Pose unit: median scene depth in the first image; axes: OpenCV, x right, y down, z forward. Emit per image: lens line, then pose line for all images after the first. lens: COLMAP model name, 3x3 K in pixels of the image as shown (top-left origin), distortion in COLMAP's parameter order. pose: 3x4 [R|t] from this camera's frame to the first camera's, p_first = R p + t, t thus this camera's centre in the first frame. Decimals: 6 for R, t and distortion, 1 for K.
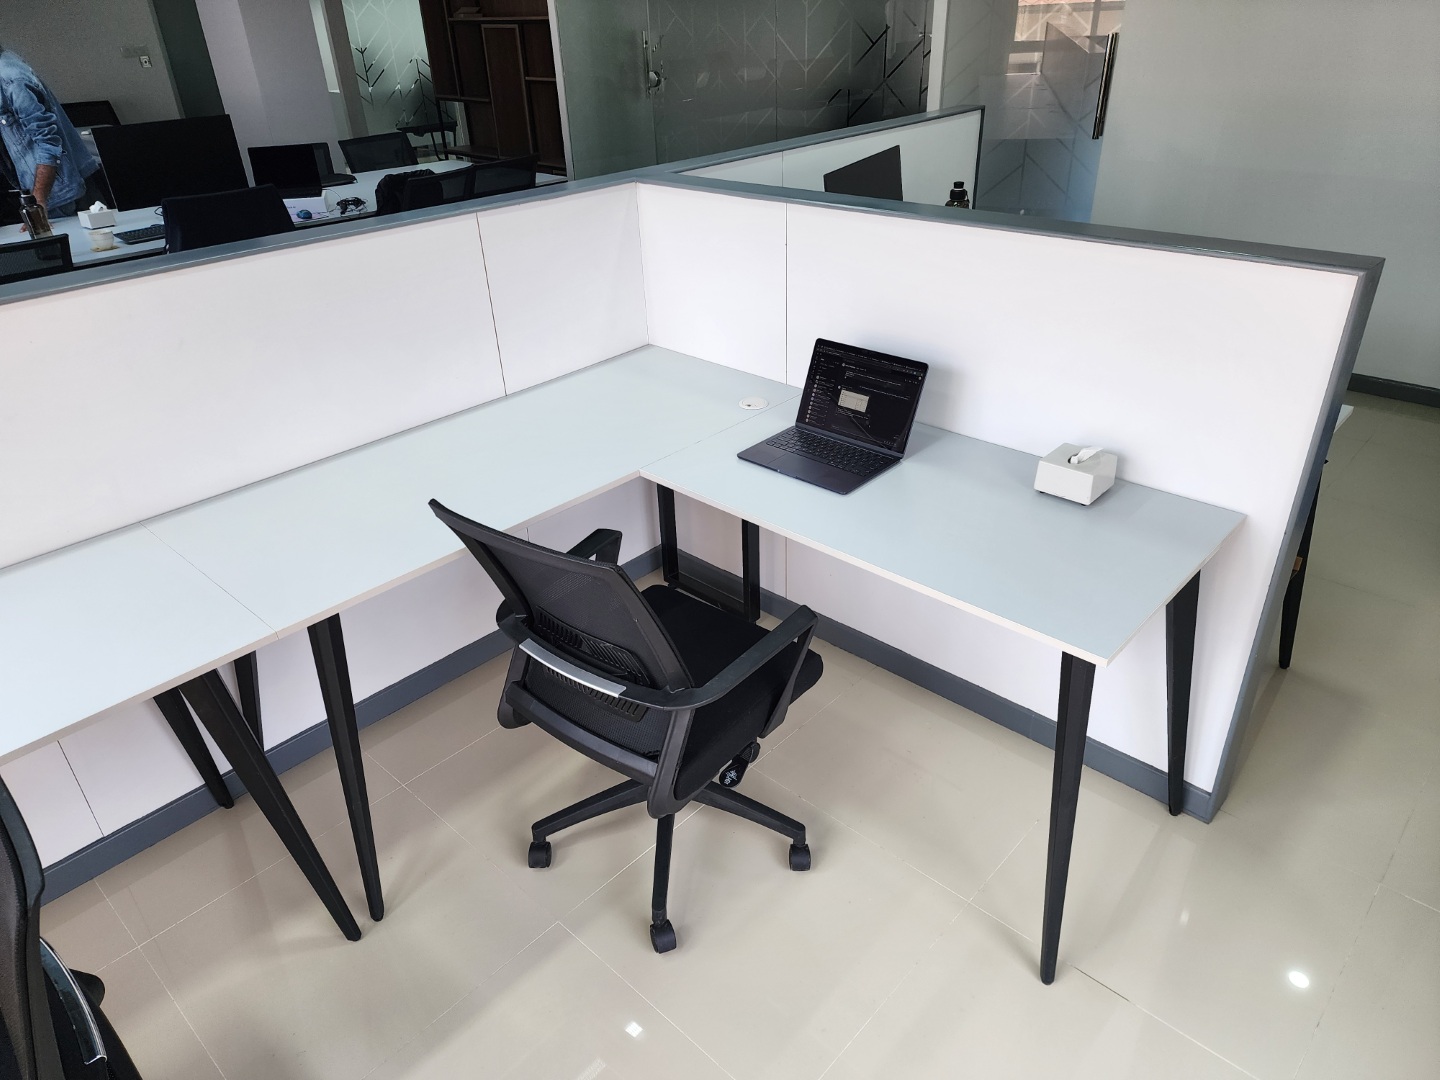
lens RADIAL K [[974.3, 0, 722.1], [0, 974.3, 539.5], [0, 0, 1]] dist [0.031625, 0.000912]
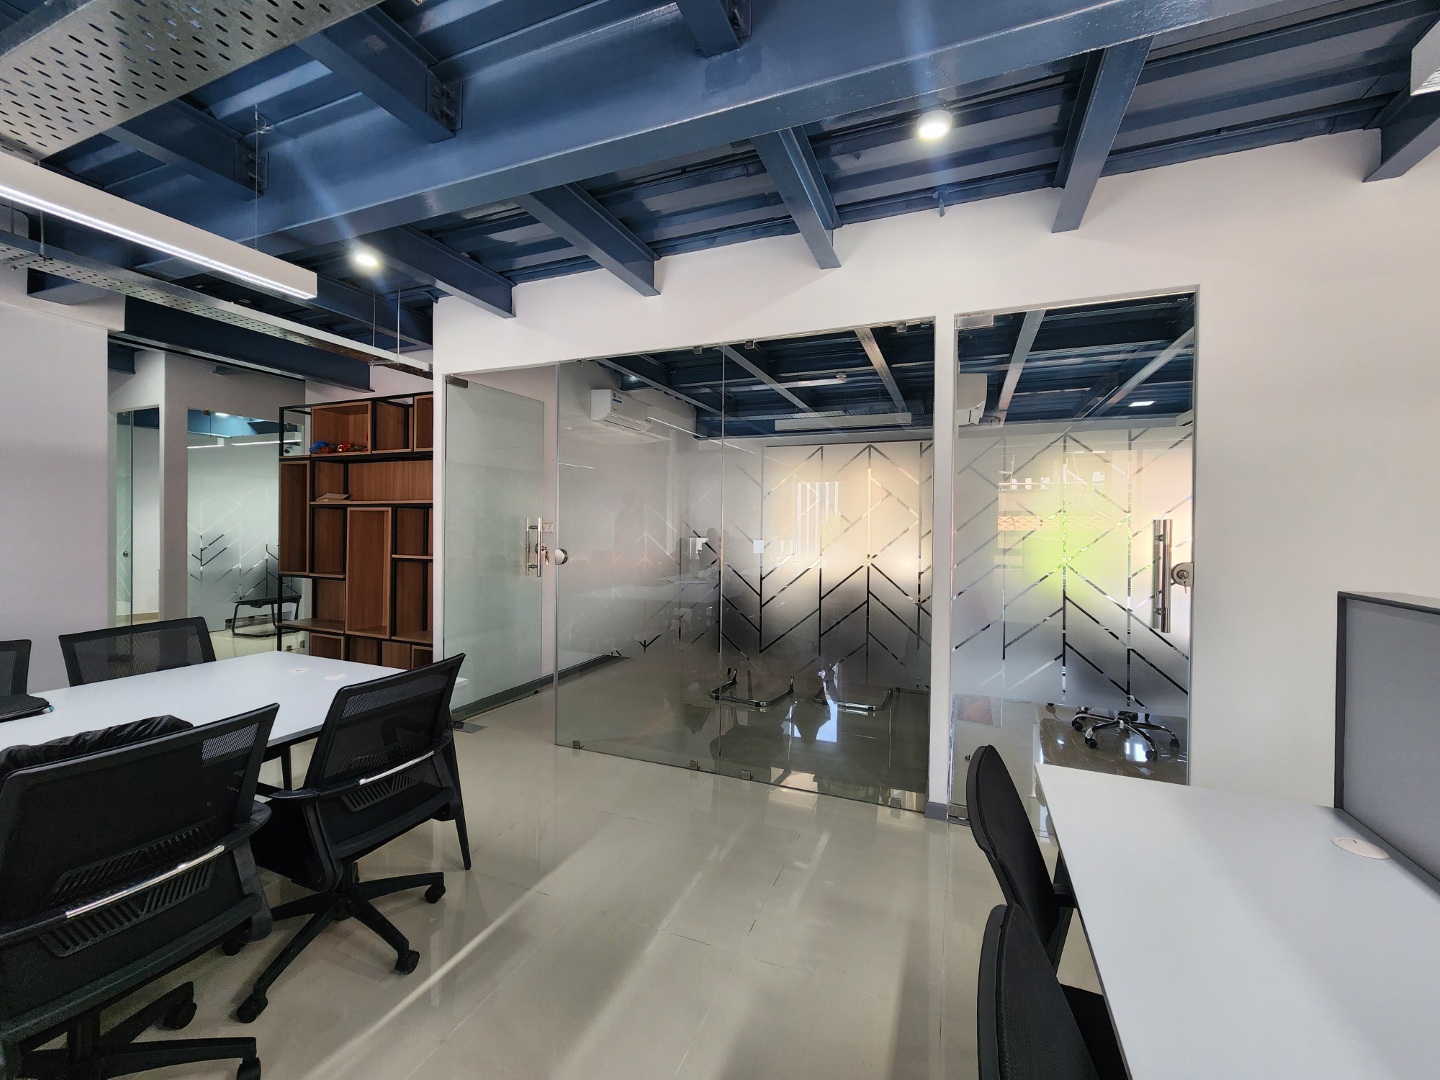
lens RADIAL K [[582.3, 0, 720.9], [0, 582.3, 531.1], [0, 0, 1]] dist [-0.001130, -0.000036]
pose [[0.930362, 0.038866, 0.364577, -0.103222], [0.142190, 0.878297, -0.456483, -0.173597], [-0.337949, 0.476533, 0.811607, 0.391215]]
